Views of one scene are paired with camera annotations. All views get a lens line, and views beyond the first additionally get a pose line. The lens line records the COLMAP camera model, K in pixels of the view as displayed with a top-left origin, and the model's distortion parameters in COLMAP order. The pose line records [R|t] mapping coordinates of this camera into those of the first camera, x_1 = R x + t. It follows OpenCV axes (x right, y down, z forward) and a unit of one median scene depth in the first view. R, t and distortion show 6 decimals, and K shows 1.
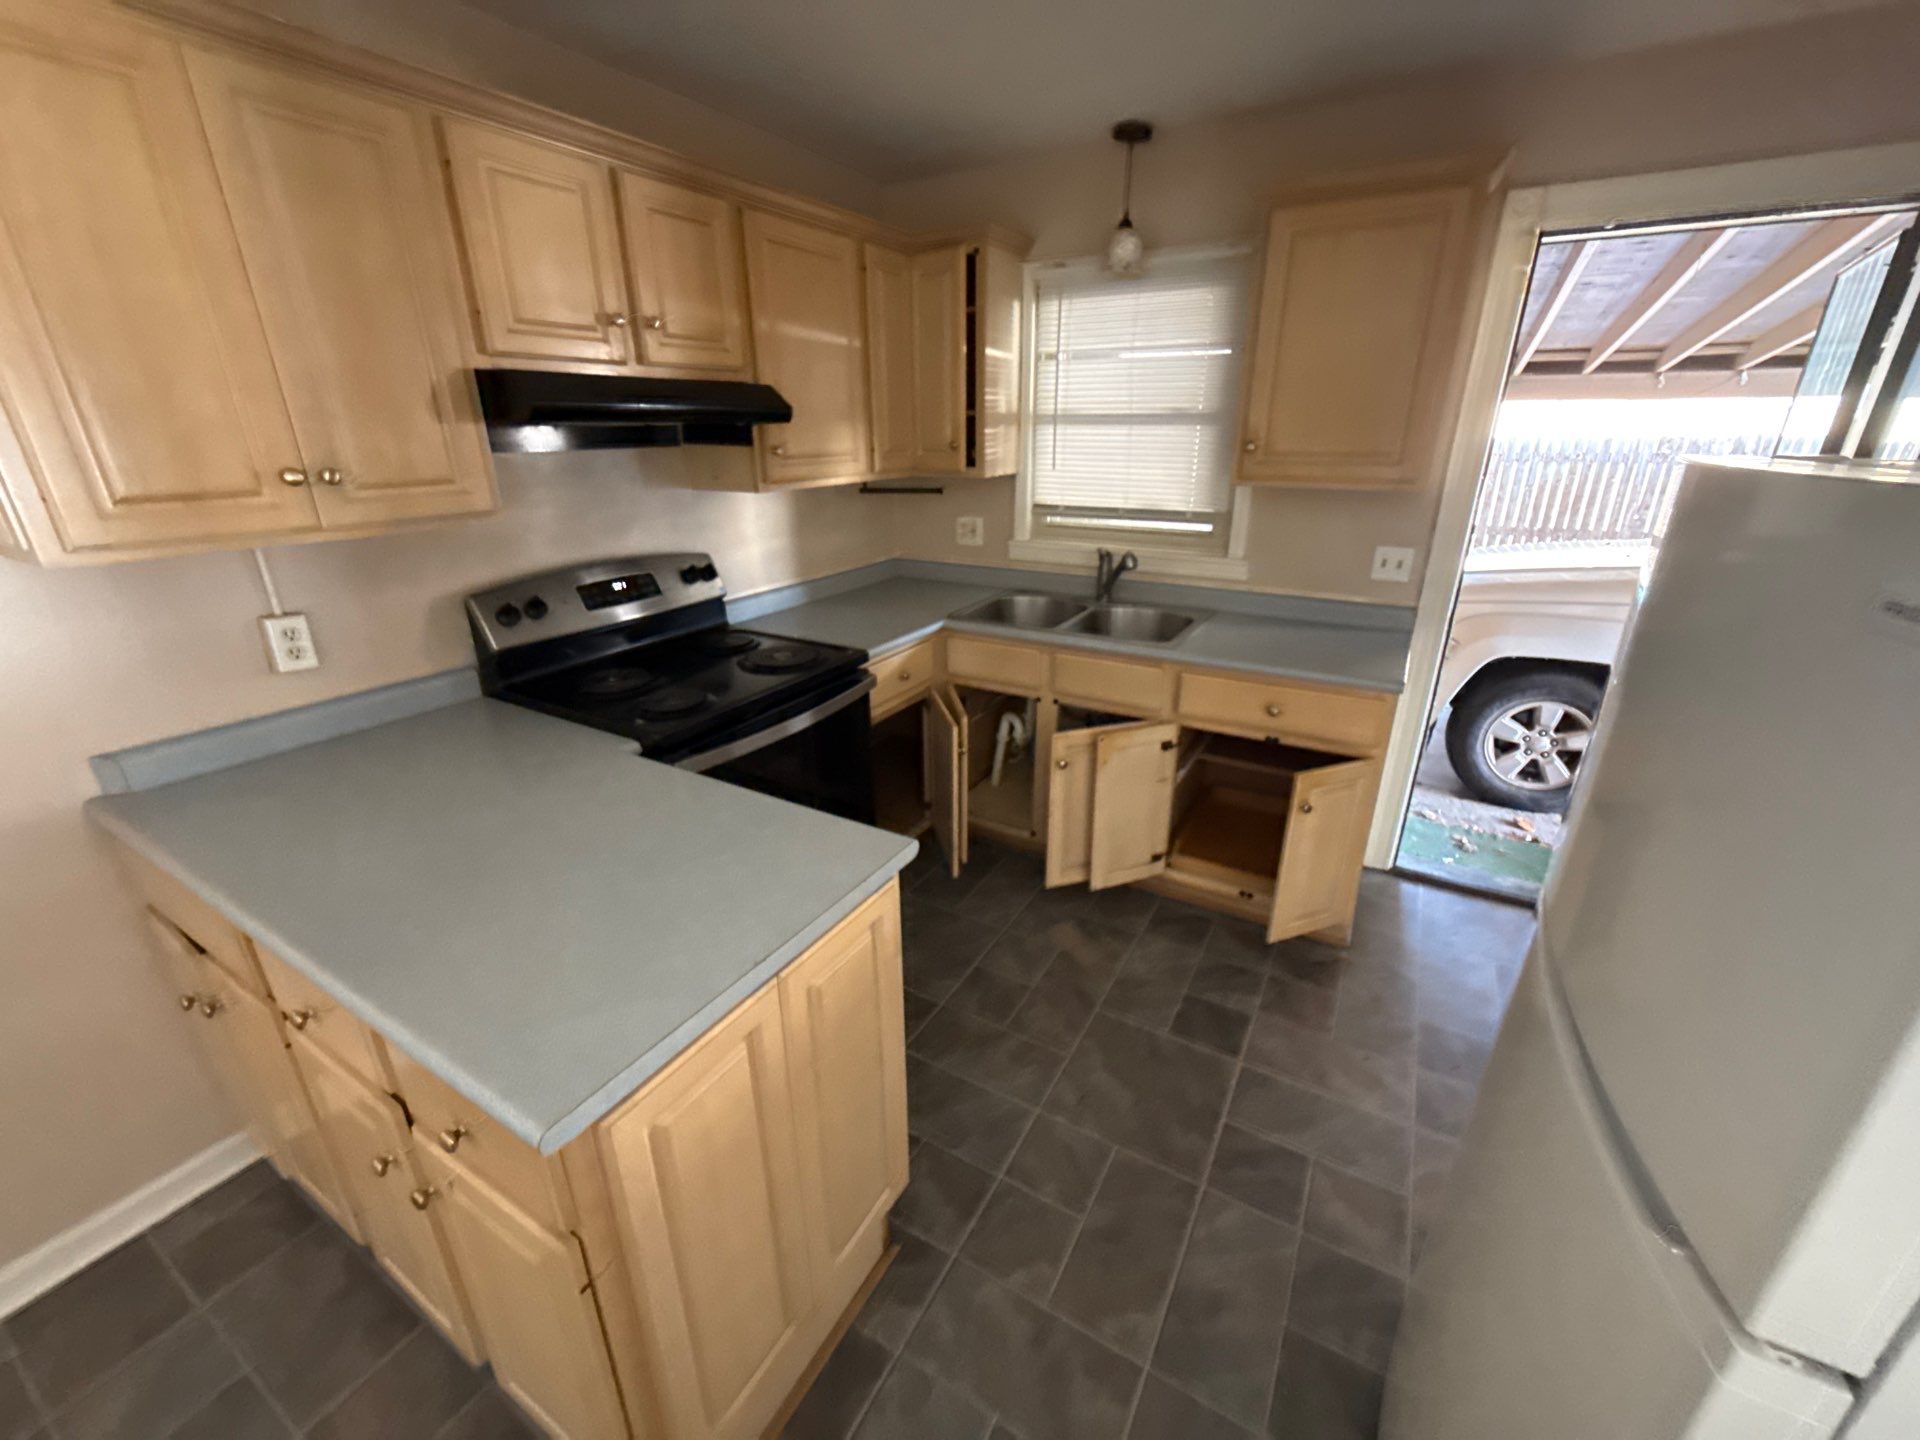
lens RADIAL K [[764.8, 0, 960.0], [0, 764.8, 720.0], [0, 0, 1]] dist [0.000631, -0.000515]
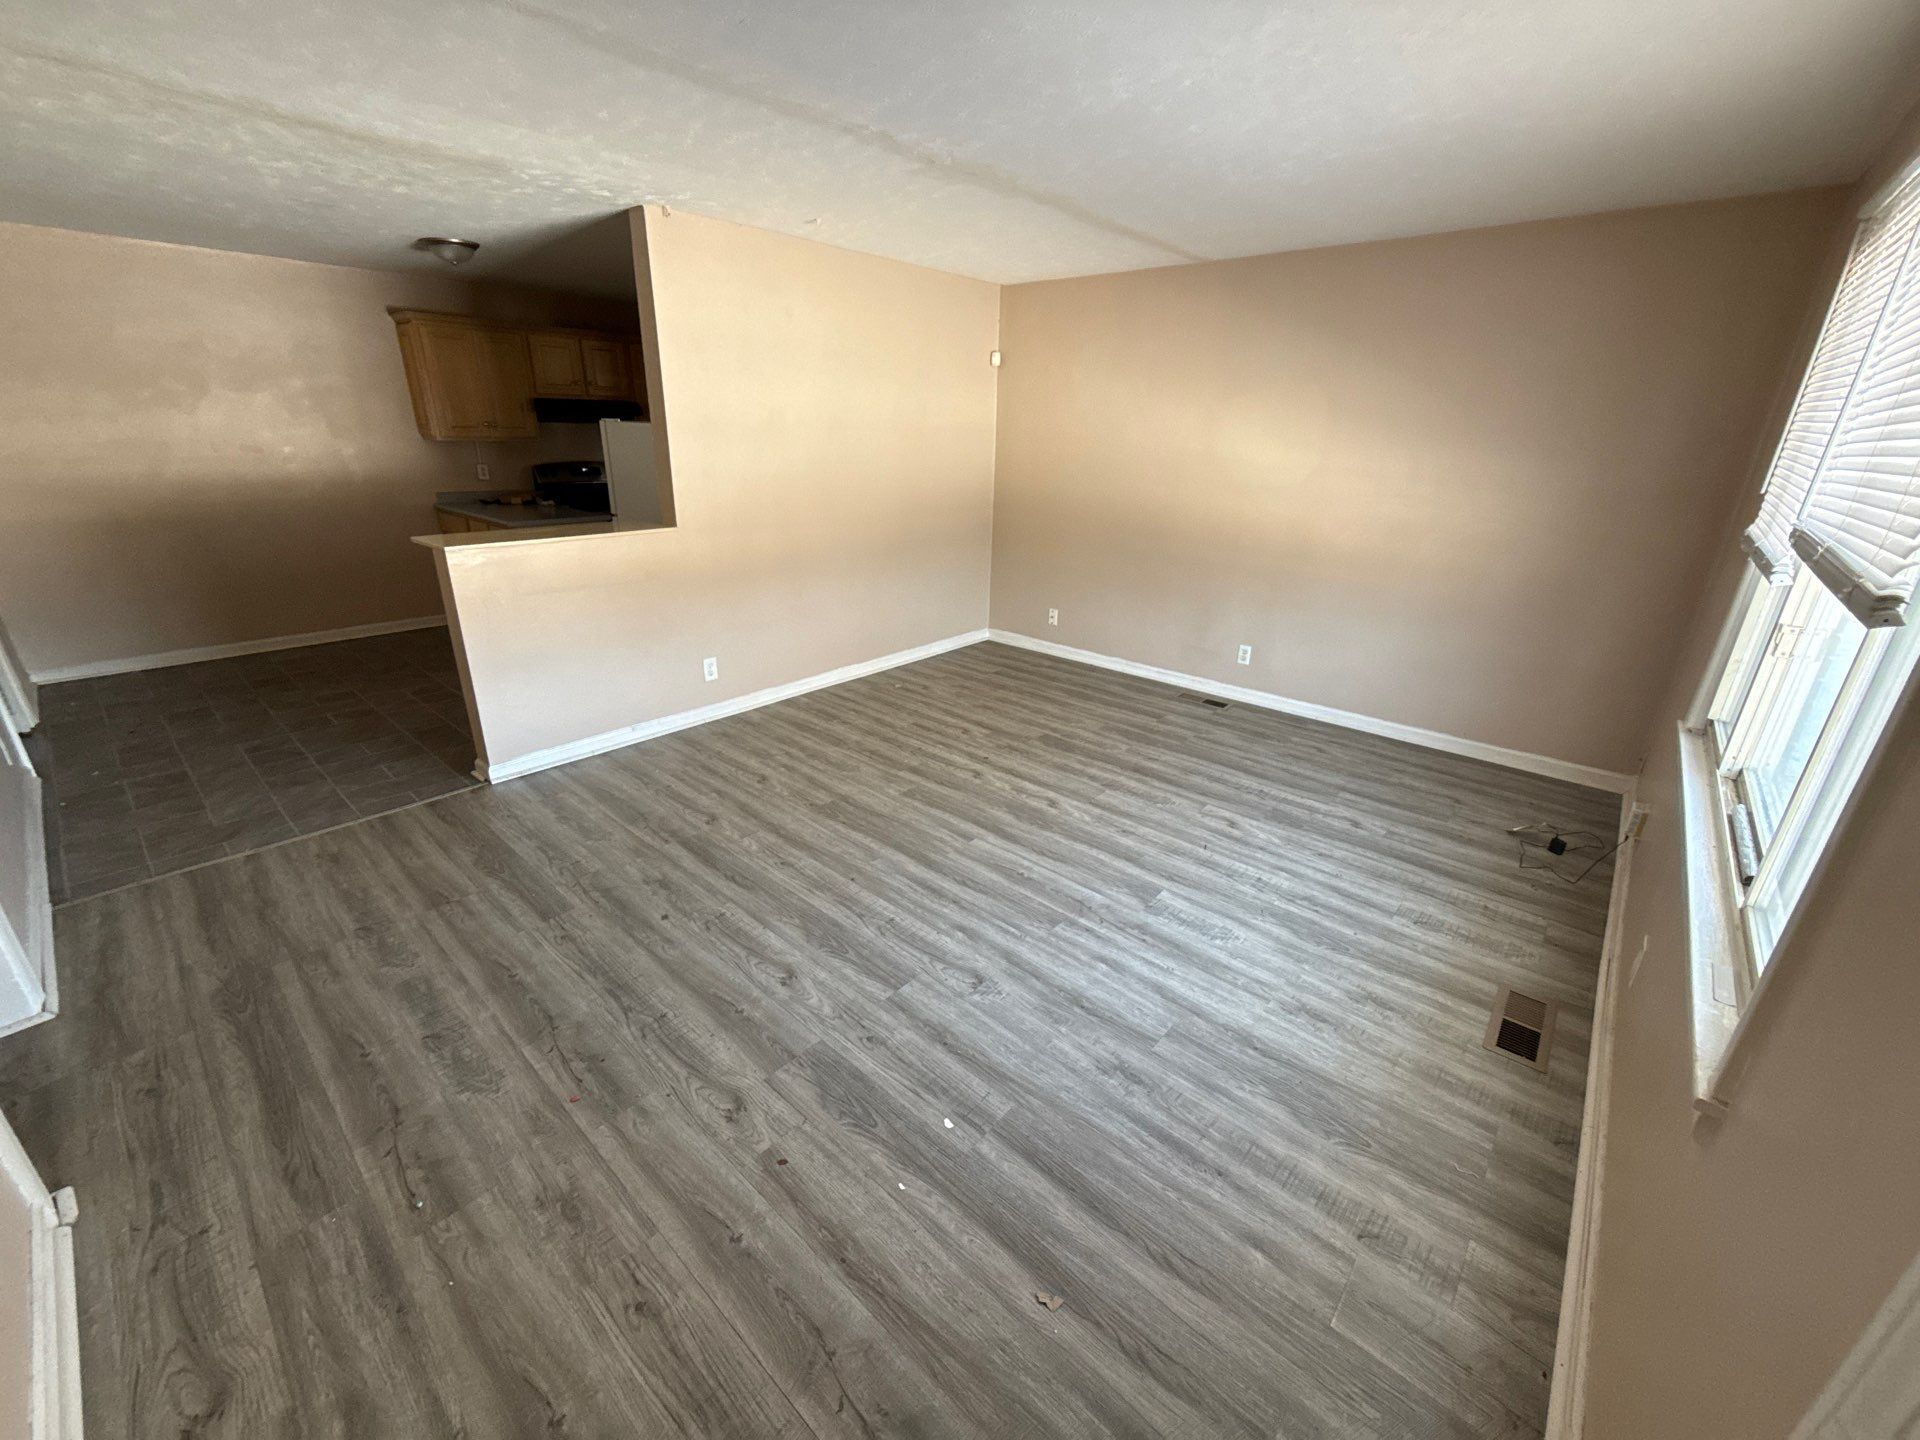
lens RADIAL K [[764.8, 0, 960.0], [0, 764.8, 720.0], [0, 0, 1]] dist [0.000631, -0.000515]
pose [[0.979833, 0.095956, -0.175271, 1.331240], [-0.097357, 0.995249, 0.000606, 0.541448], [0.174496, 0.016470, 0.984520, -1.373467]]
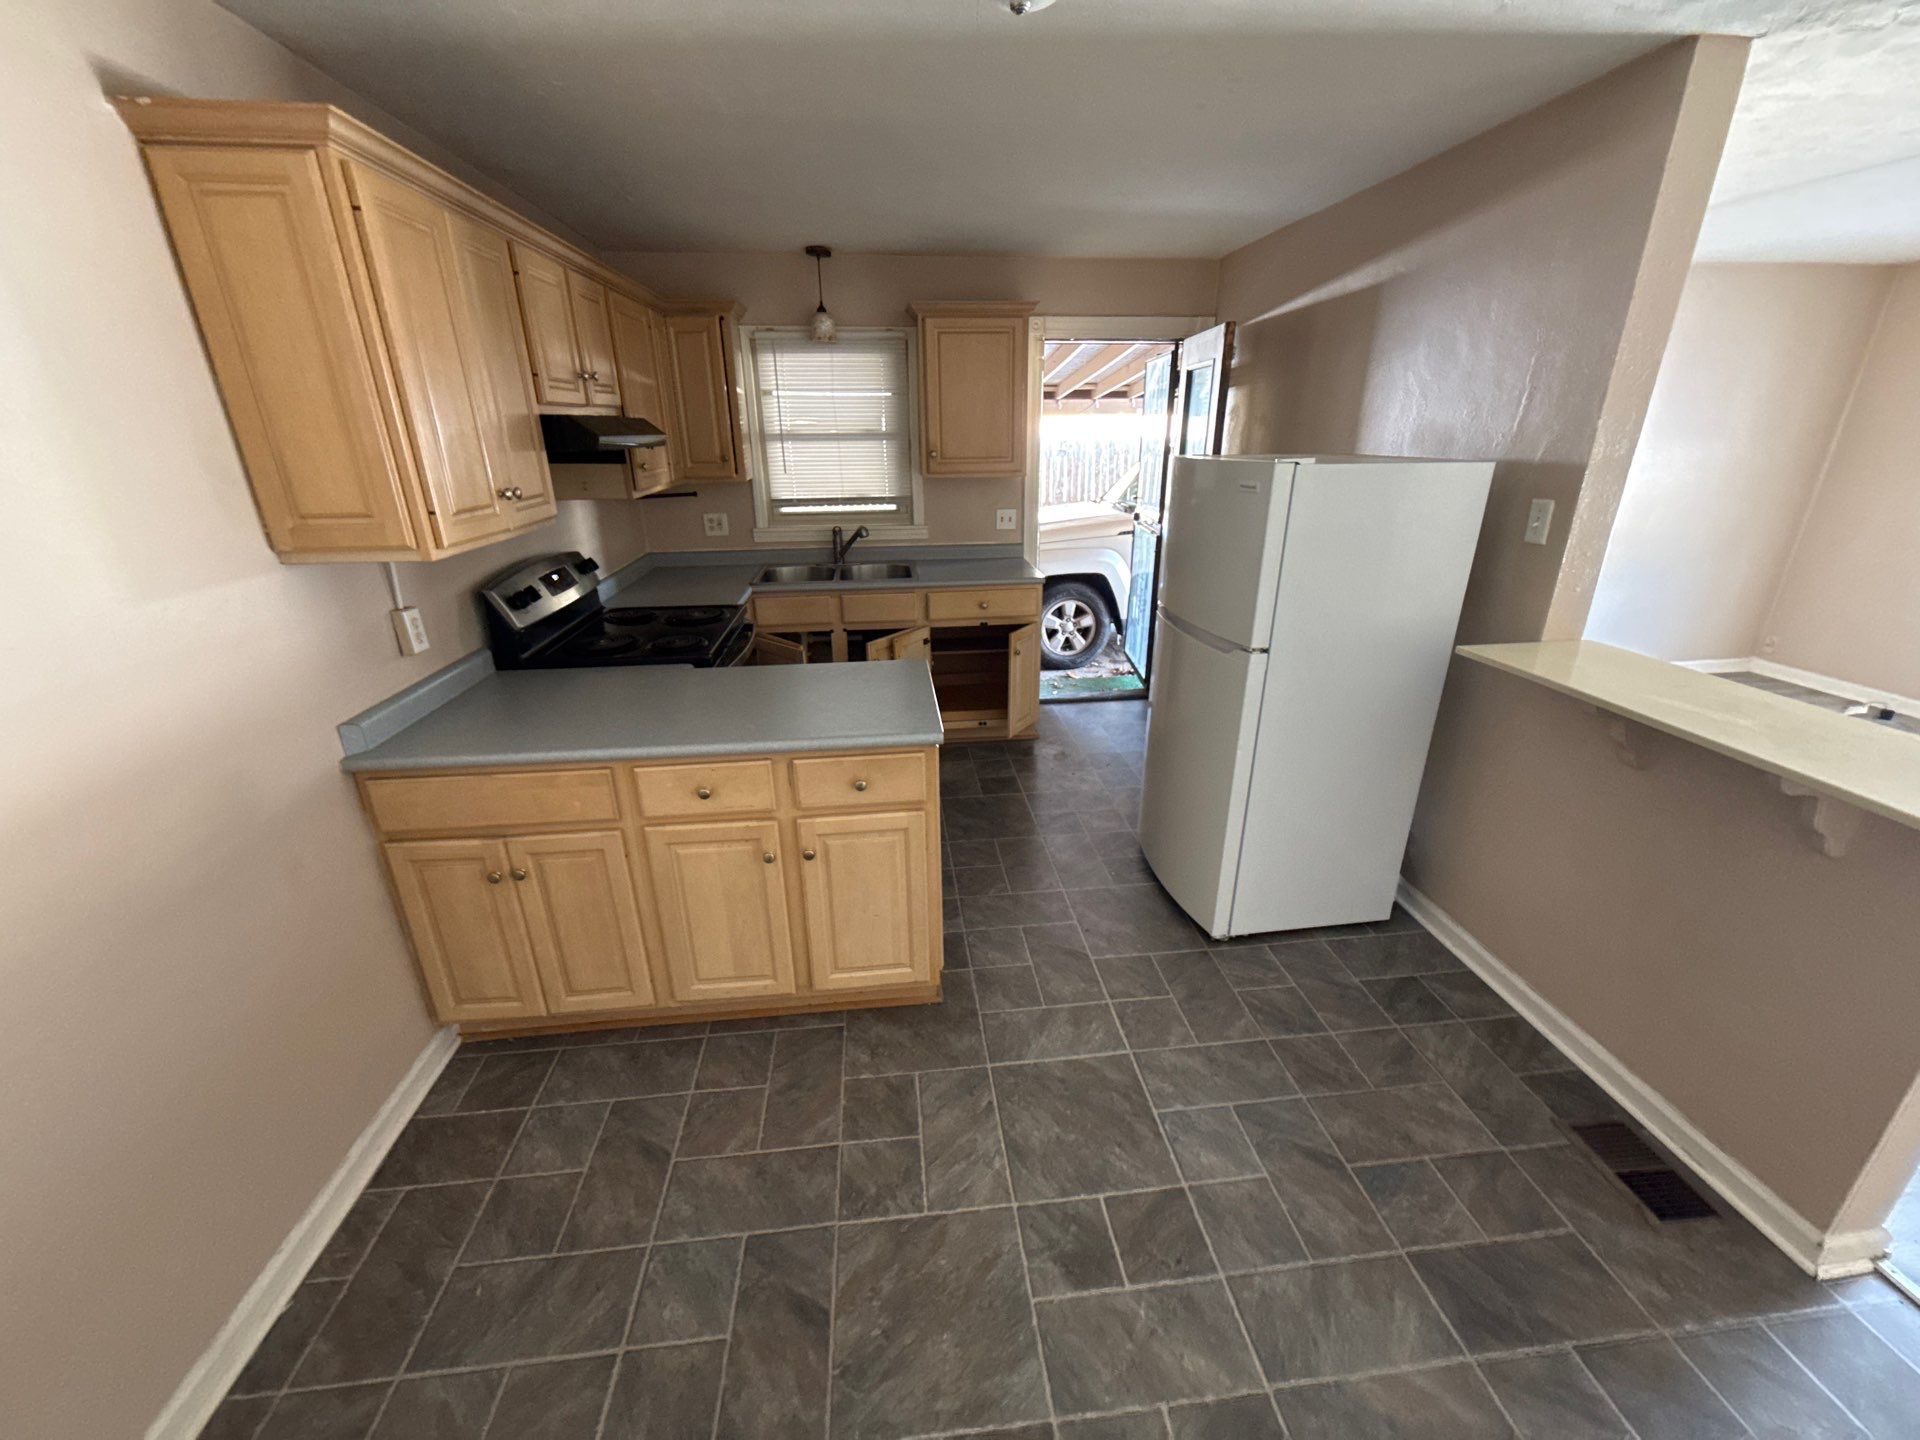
lens RADIAL K [[764.8, 0, 960.0], [0, 764.8, 720.0], [0, 0, 1]] dist [0.000631, -0.000515]
pose [[0.805598, -0.218256, 0.550796, -0.554271], [0.221234, 0.973243, 0.062075, 0.104012], [-0.549607, 0.071847, 0.832328, -0.337059]]
